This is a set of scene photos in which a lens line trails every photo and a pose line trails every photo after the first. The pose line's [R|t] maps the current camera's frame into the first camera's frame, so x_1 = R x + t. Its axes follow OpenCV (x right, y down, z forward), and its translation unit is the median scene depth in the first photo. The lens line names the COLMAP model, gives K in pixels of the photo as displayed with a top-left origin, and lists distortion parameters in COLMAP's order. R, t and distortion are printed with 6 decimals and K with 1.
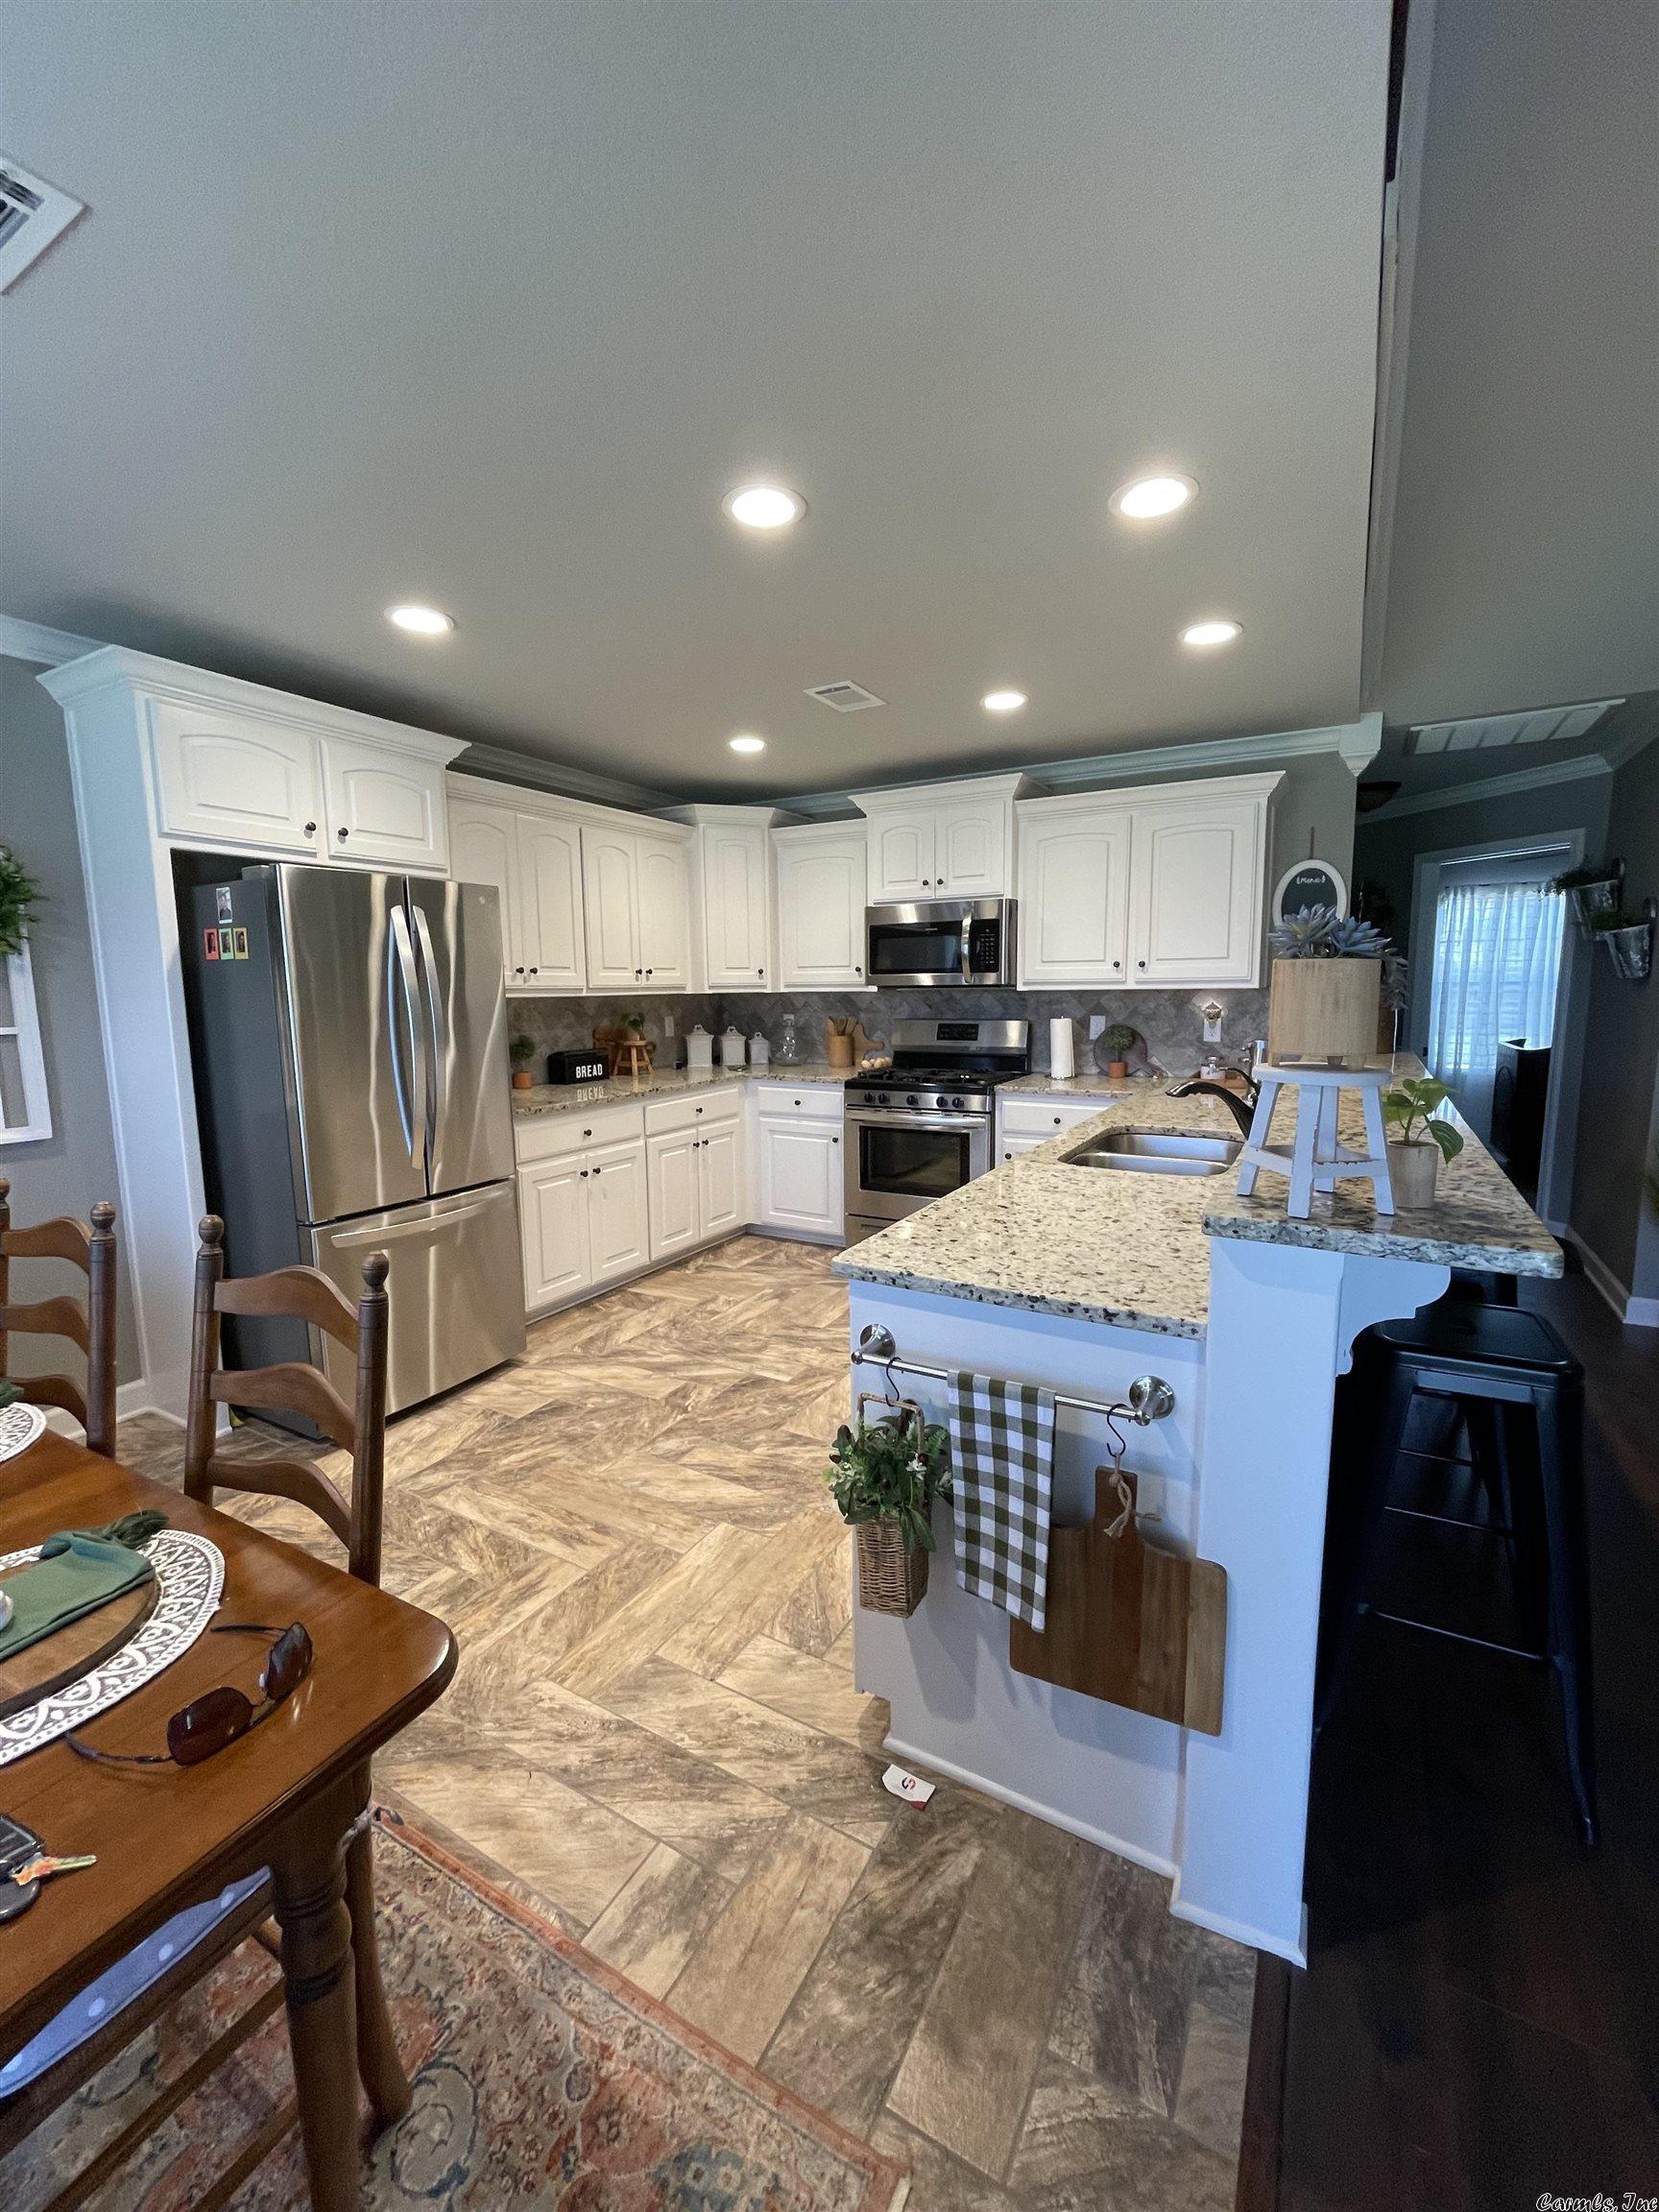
lens RADIAL K [[886.1, 0, 826.0], [0, 886.1, 1102.2], [0, 0, 1]] dist [0.001686, -0.000078]
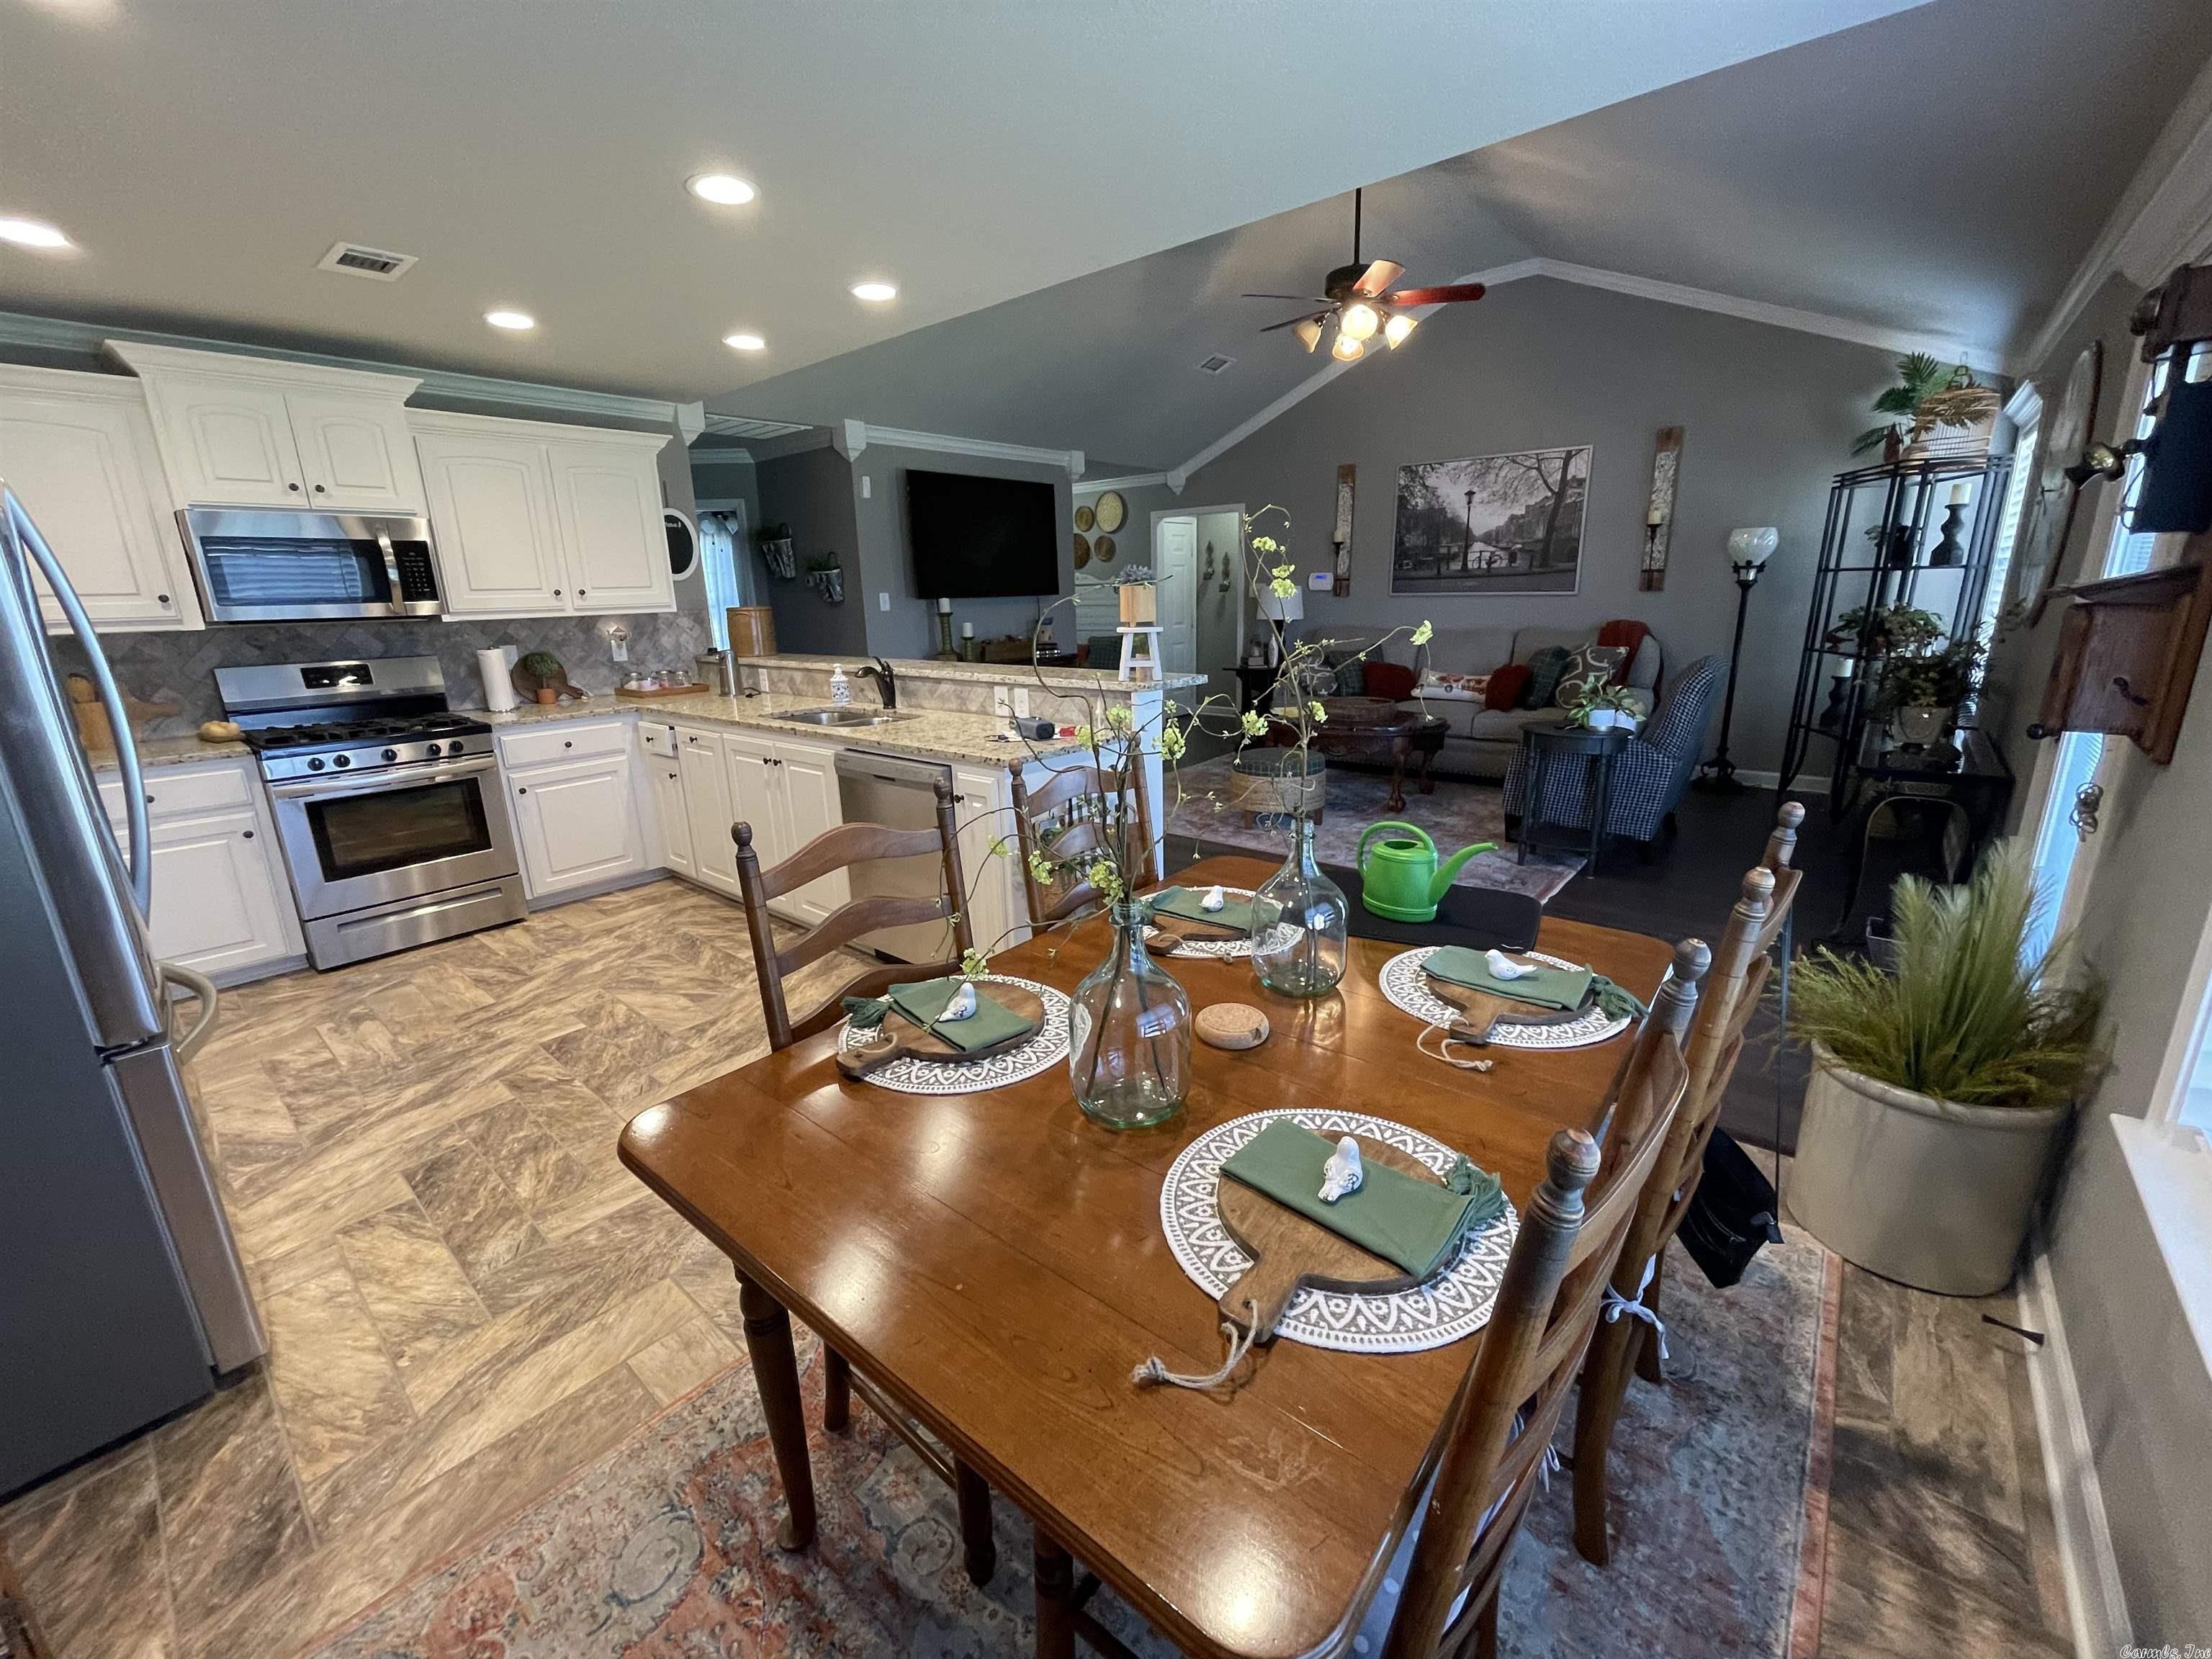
lens RADIAL K [[915.5, 0, 1081.9], [0, 915.5, 837.0], [0, 0, 1]] dist [-0.003001, -0.000060]
pose [[0.194053, -0.247534, 0.949247, -0.824227], [0.156288, 0.963083, 0.219192, -0.019162], [-0.968461, 0.105821, 0.225576, 0.220622]]
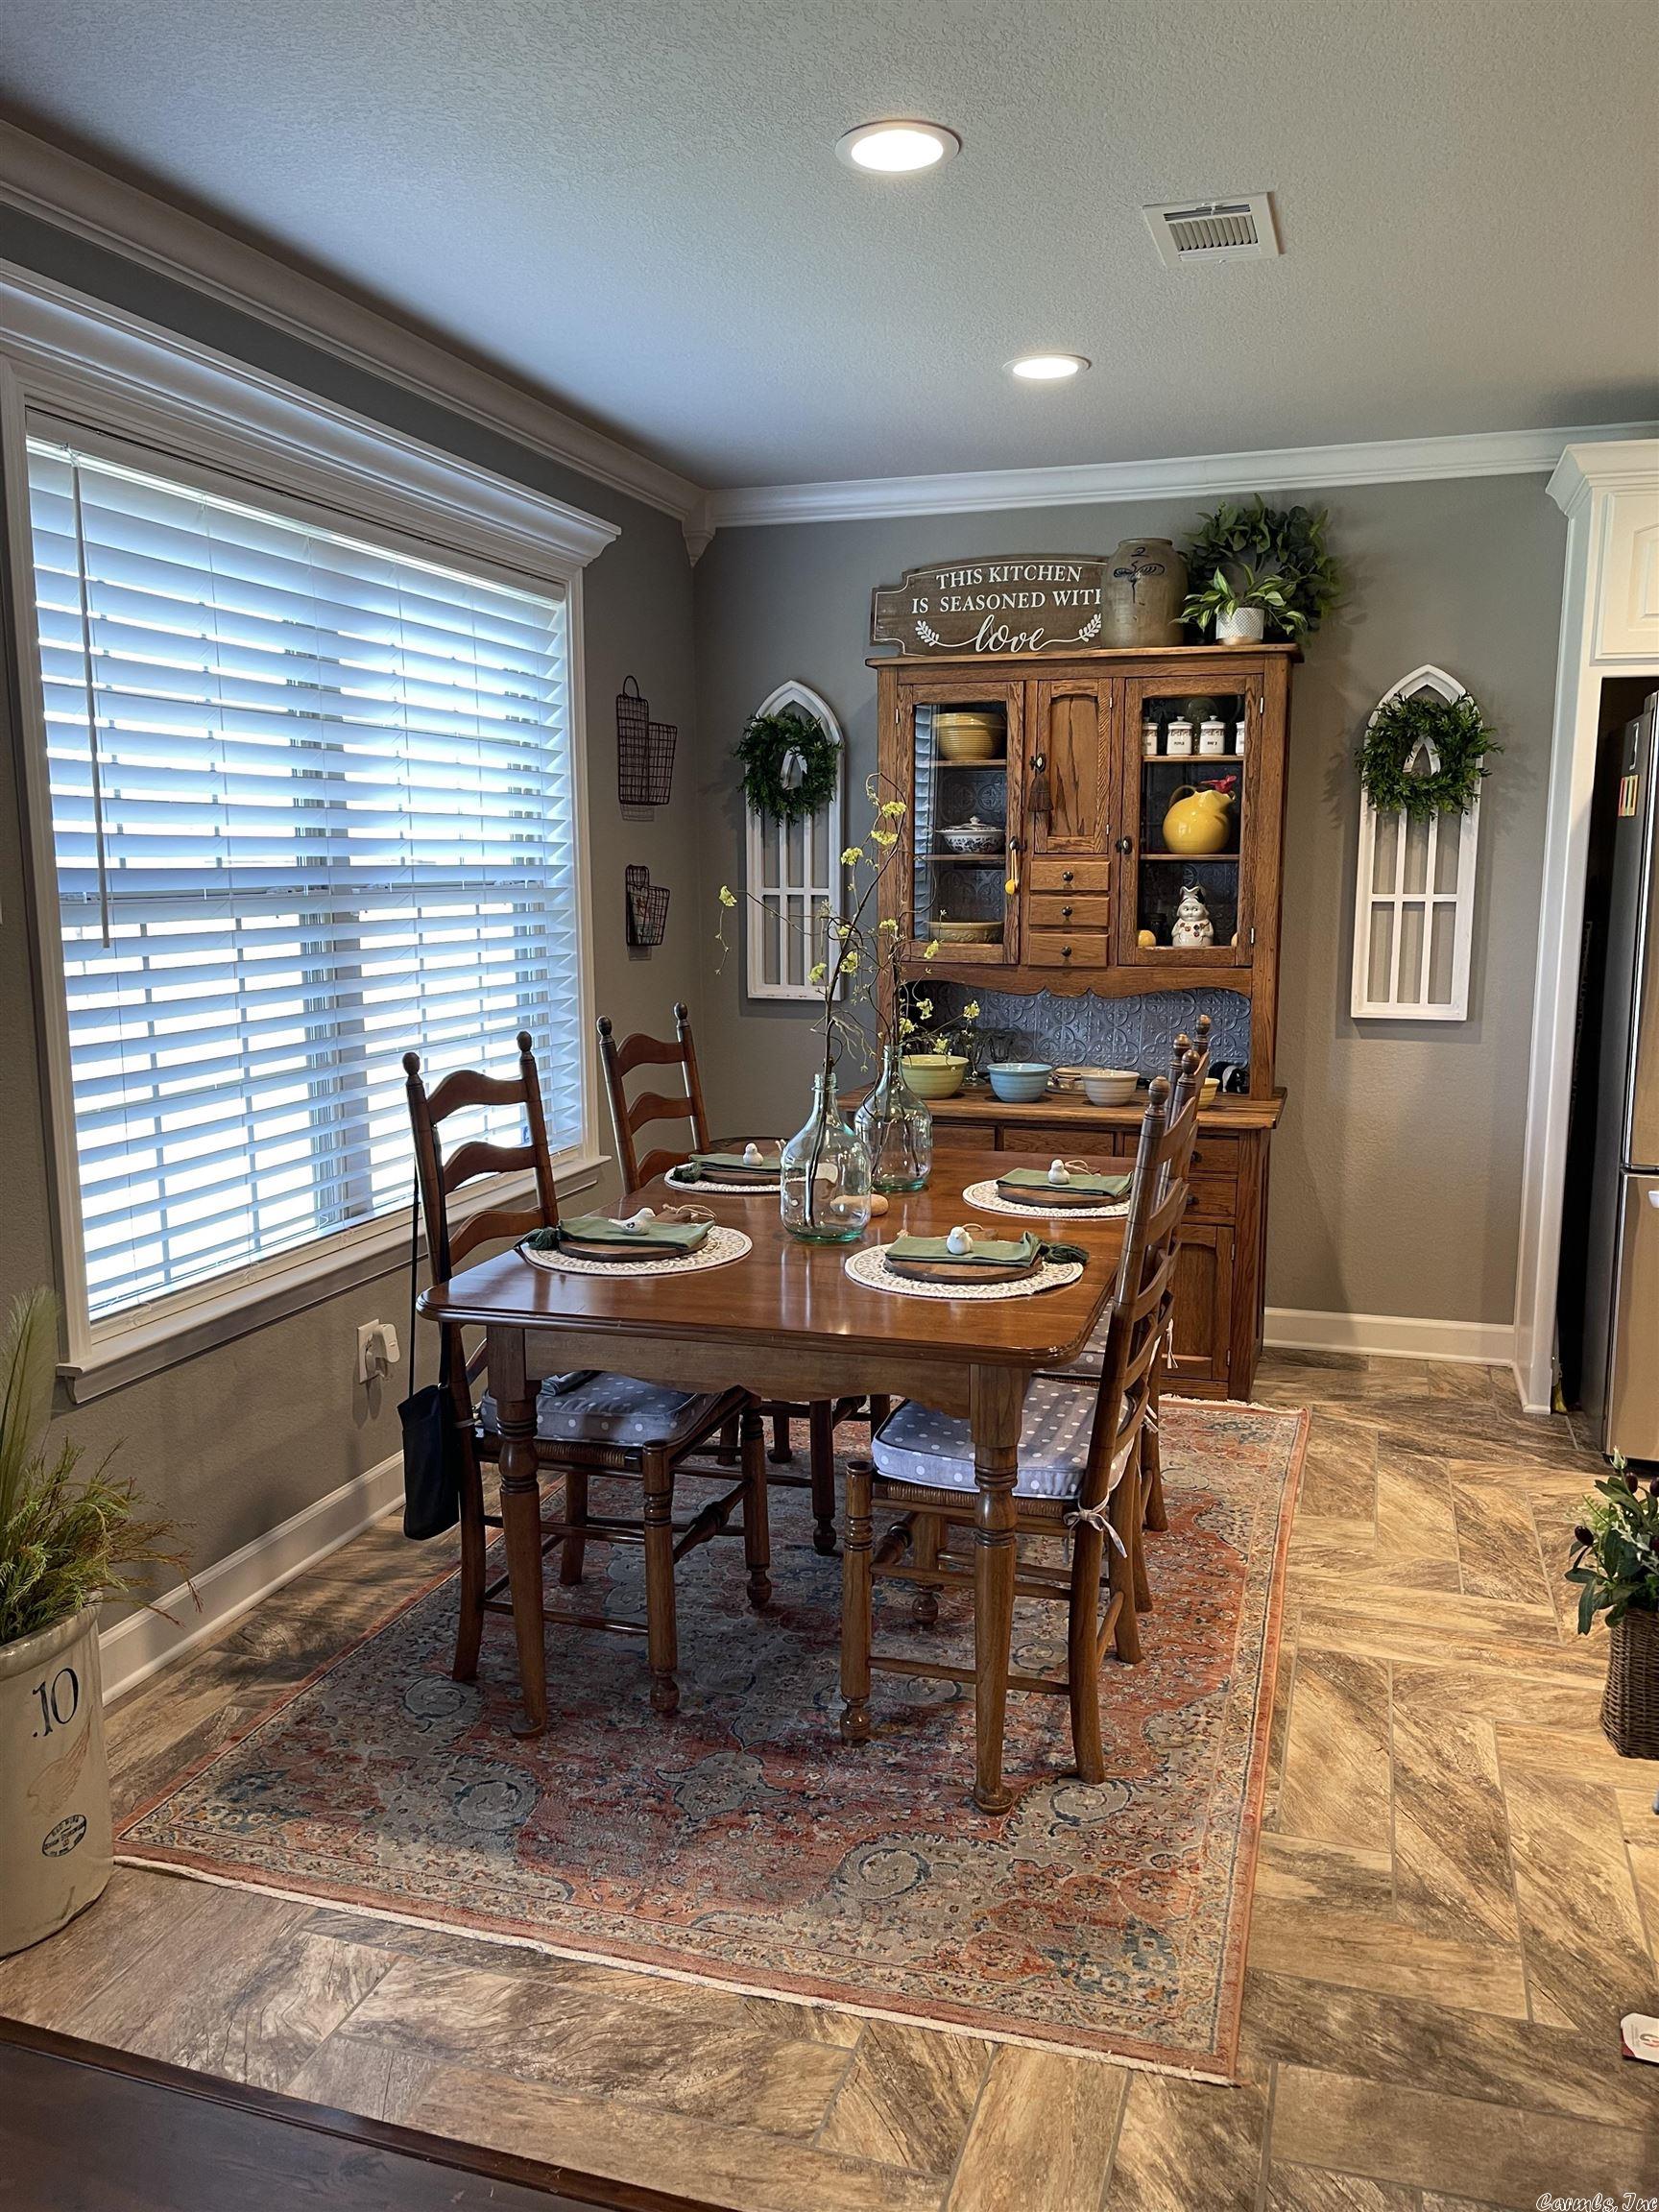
lens RADIAL K [[1650.1, 0, 900.4], [0, 1650.1, 1109.6], [0, 0, 1]] dist [0.060760, -0.081280]
pose [[0.247189, 0.159644, -0.955726, 0.509848], [-0.133693, 0.982520, 0.129541, -0.010214], [0.959700, 0.095753, 0.264211, 0.020045]]
